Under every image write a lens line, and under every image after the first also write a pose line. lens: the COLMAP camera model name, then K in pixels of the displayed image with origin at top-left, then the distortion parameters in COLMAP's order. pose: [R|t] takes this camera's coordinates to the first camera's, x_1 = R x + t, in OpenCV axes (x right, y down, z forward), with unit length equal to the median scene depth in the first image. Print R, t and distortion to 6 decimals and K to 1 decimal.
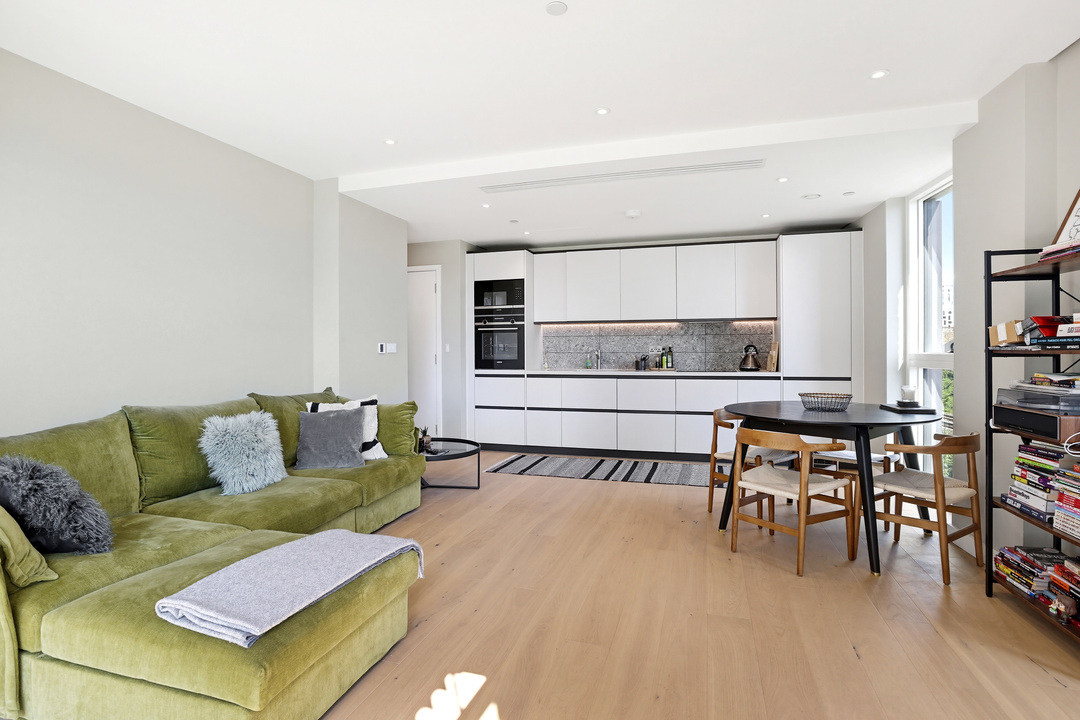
lens RADIAL K [[583.0, 0, 540.0], [0, 583.0, 360.0], [0, 0, 1]] dist [-0.027835, 0.000155]
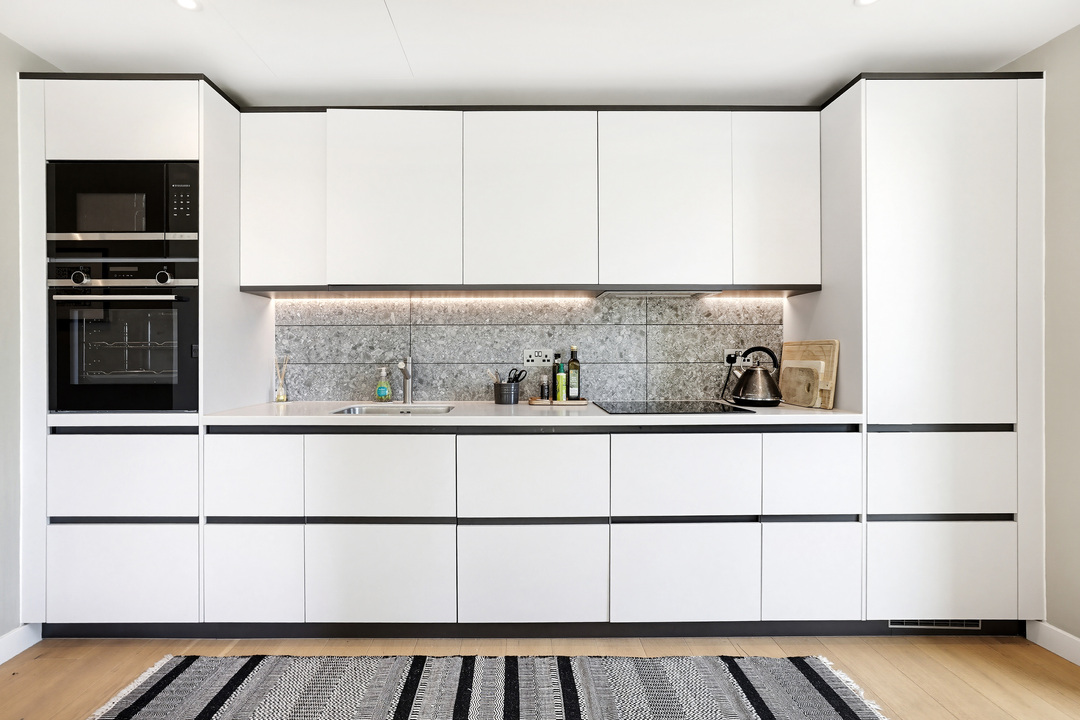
lens RADIAL K [[583.0, 0, 540.0], [0, 583.0, 360.0], [0, 0, 1]] dist [-0.027835, 0.000155]
pose [[0.951109, -0.000413, 0.308856, 0.063242], [0.003287, 0.999956, -0.008785, -0.011764], [-0.308839, 0.009370, 0.951068, 0.586560]]
